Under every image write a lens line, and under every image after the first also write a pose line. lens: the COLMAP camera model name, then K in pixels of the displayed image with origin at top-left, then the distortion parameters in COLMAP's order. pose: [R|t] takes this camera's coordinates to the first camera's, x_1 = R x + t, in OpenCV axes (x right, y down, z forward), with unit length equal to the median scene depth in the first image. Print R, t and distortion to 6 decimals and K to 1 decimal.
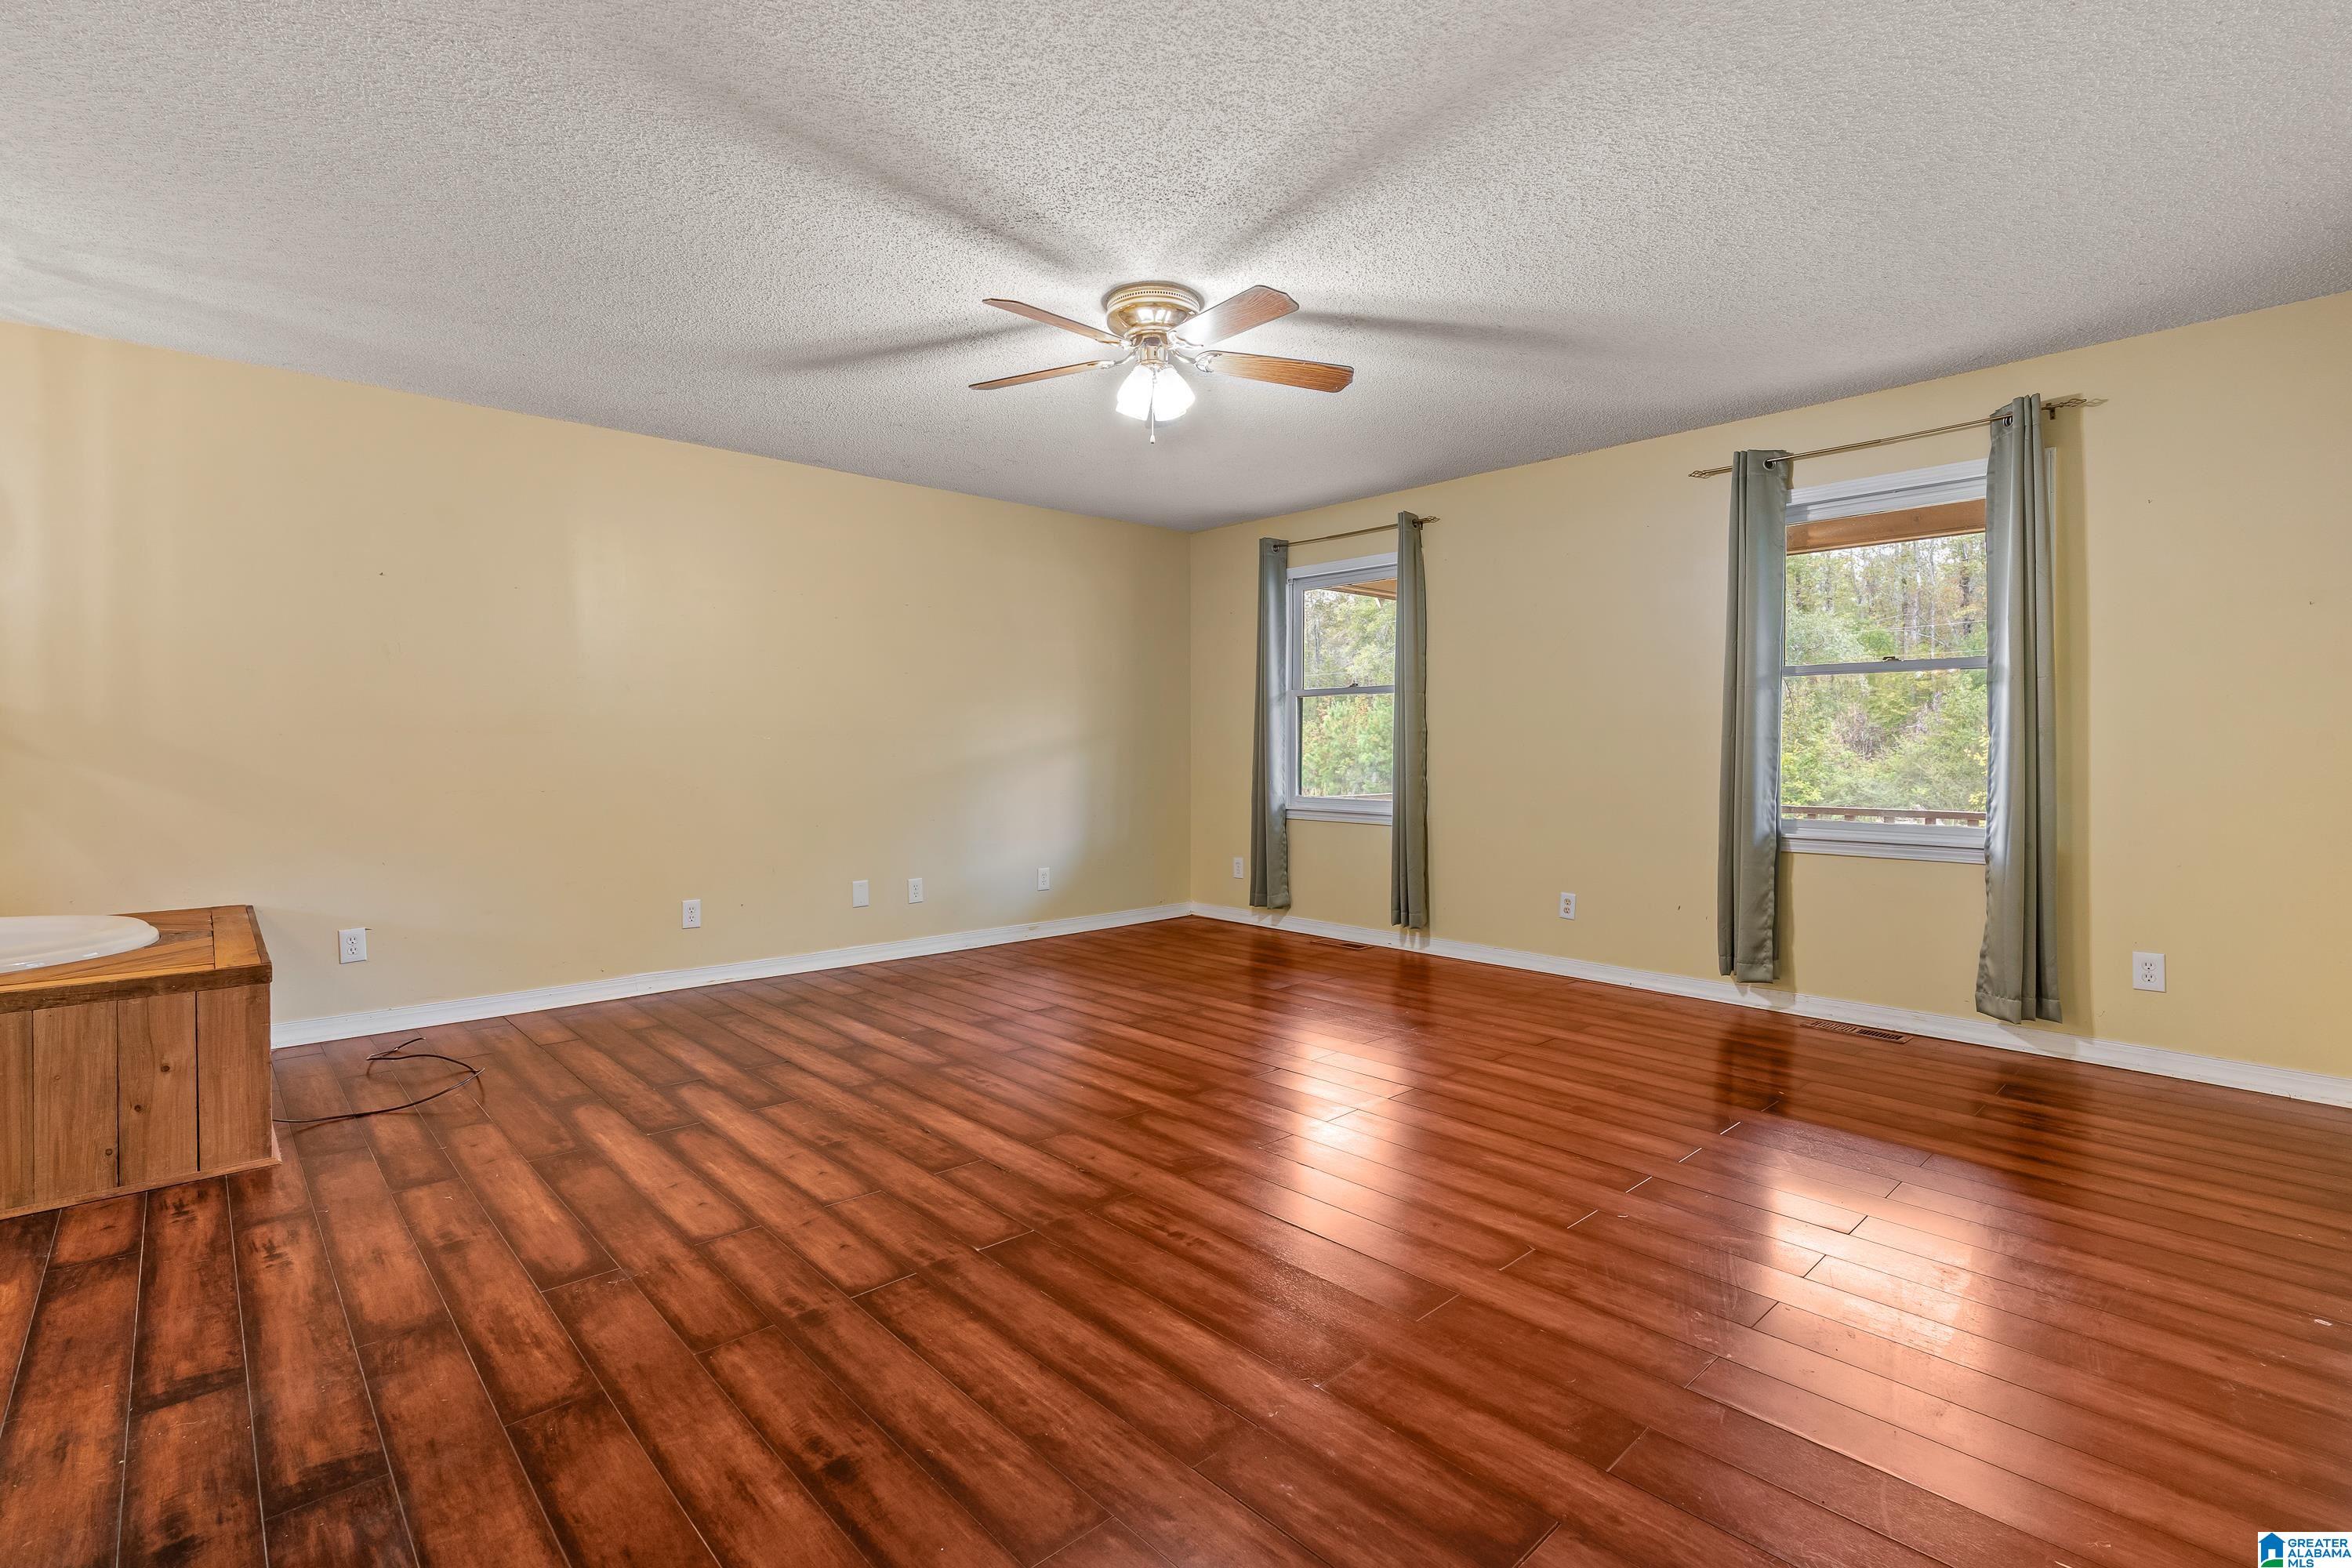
lens RADIAL K [[1076.4, 0, 1176.2], [0, 1076.4, 747.1], [0, 0, 1]] dist [-0.008120, 0.001115]
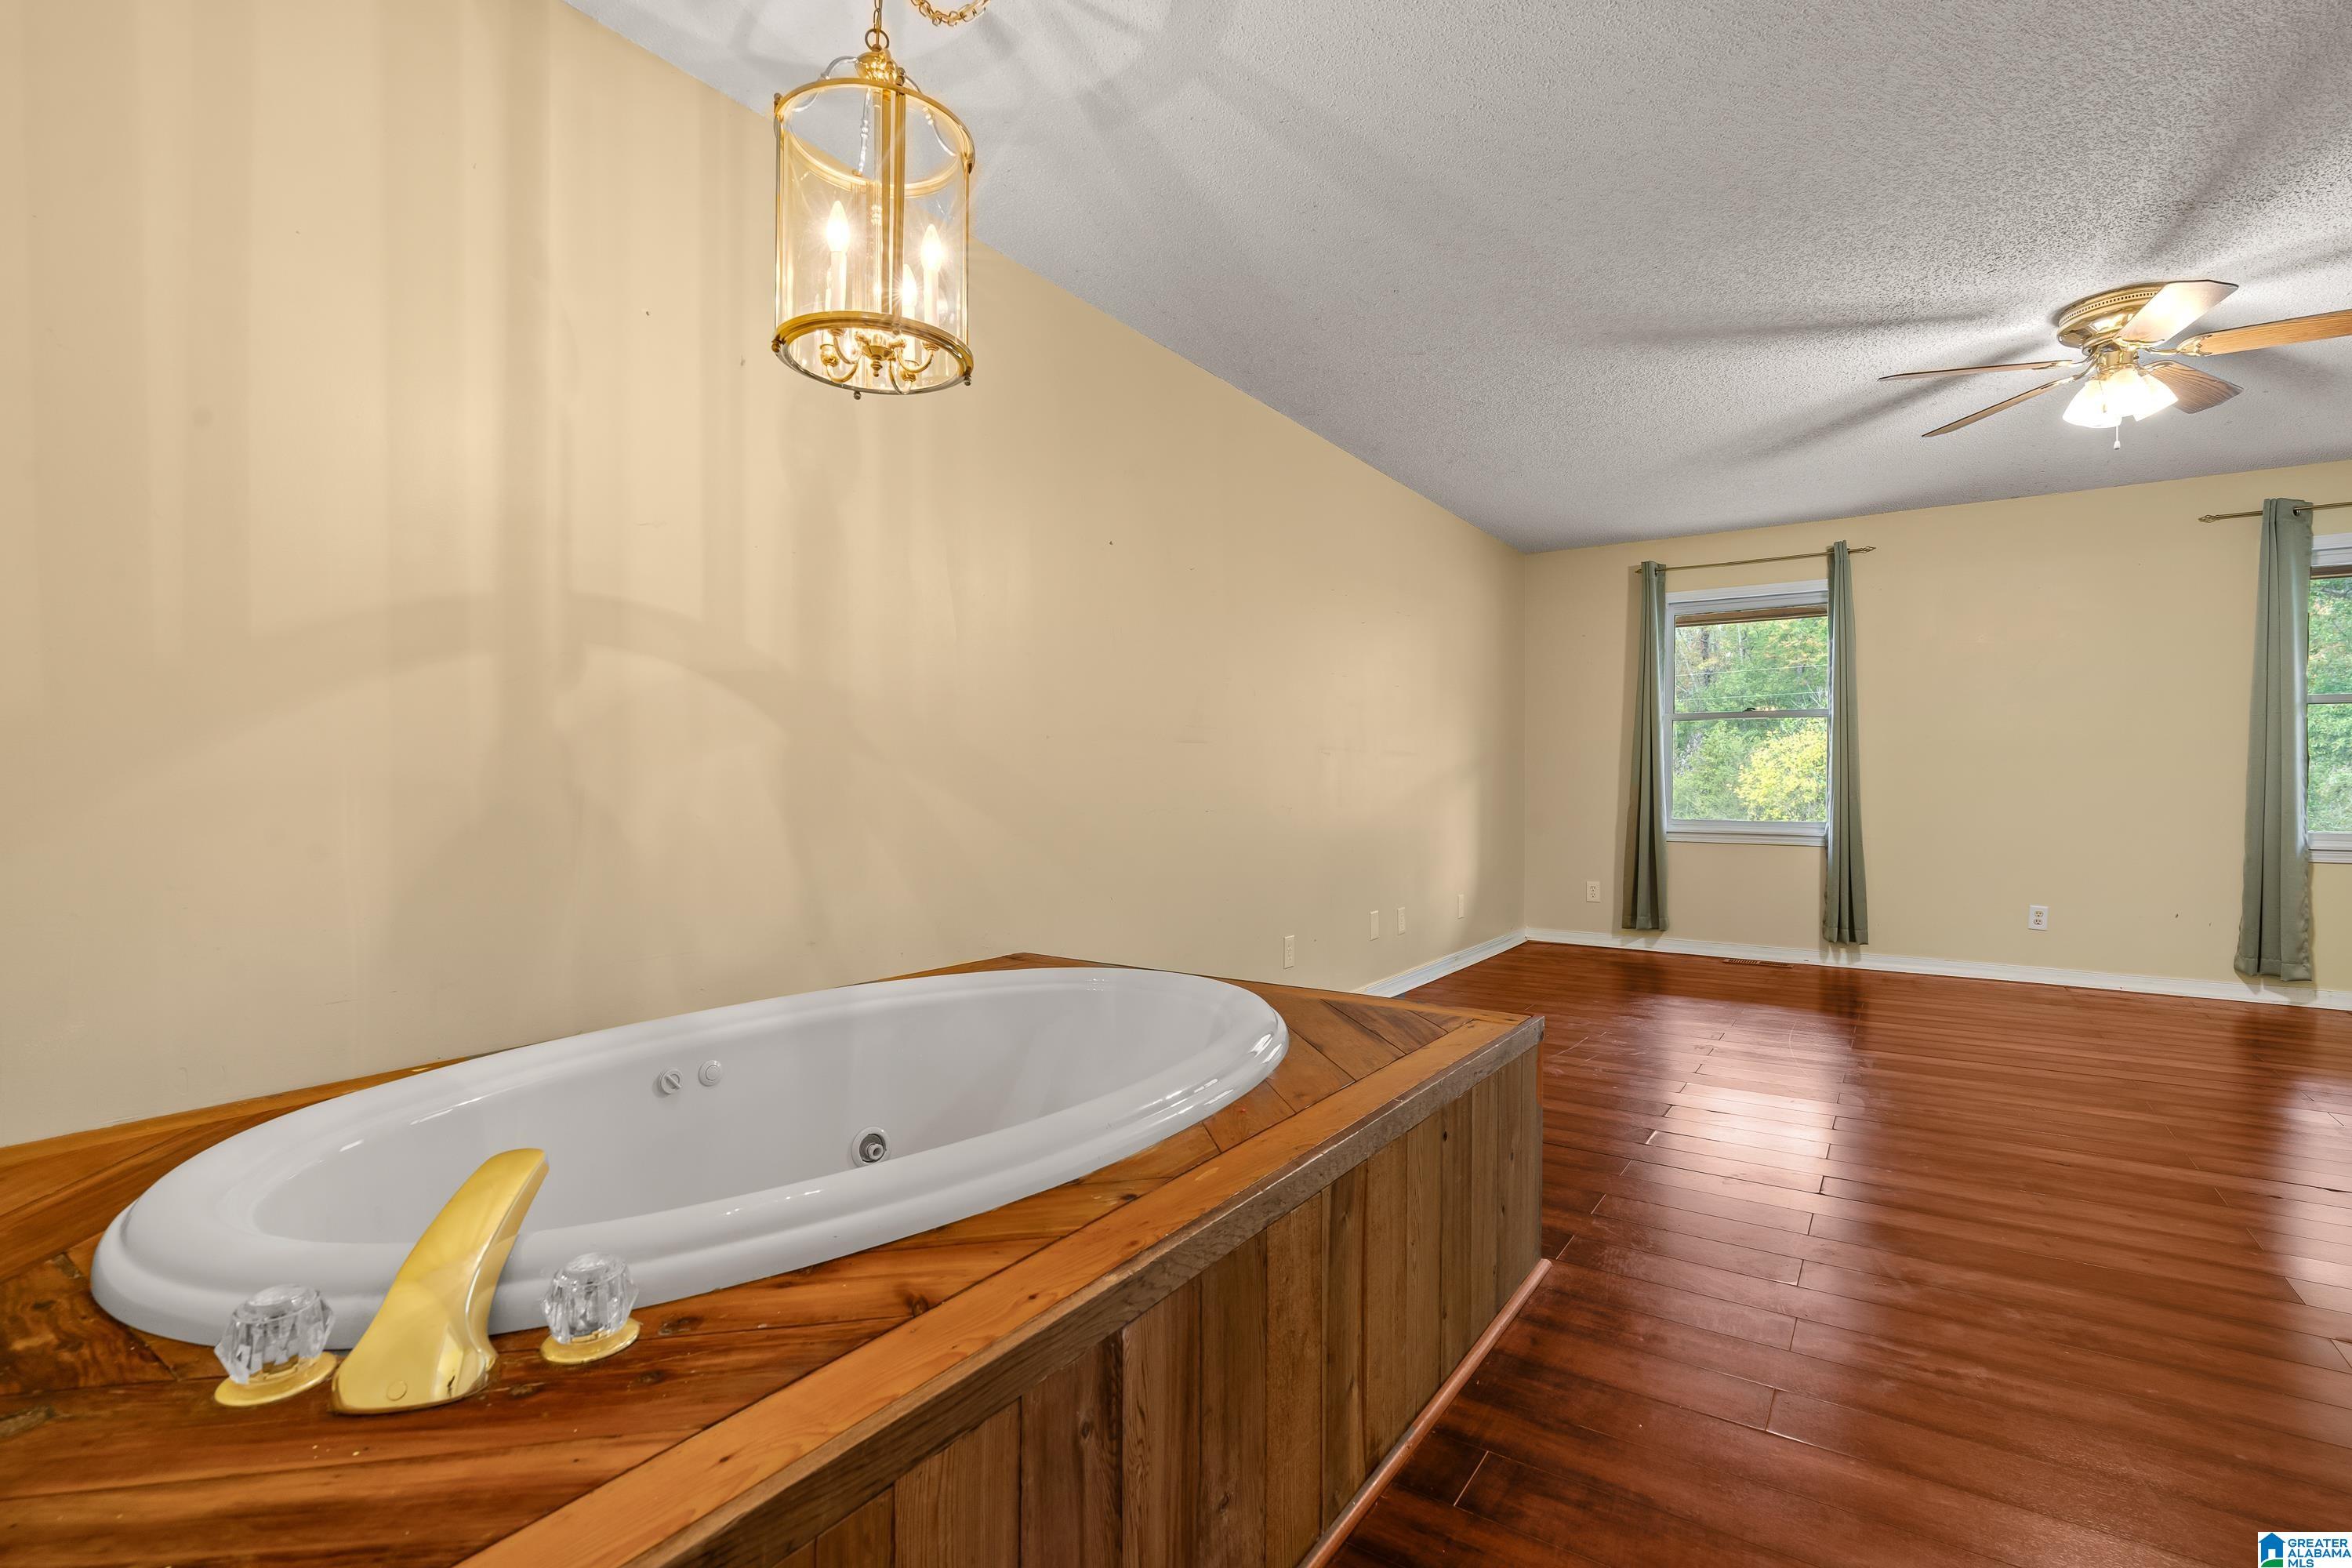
lens RADIAL K [[1066.8, 0, 1171.8], [0, 1066.8, 779.0], [0, 0, 1]] dist [-0.007079, 0.001673]
pose [[0.976939, 0.003687, 0.213485, -0.635623], [-0.003090, 0.999990, -0.003131, 0.014729], [-0.213494, 0.002399, 0.976941, 0.140626]]
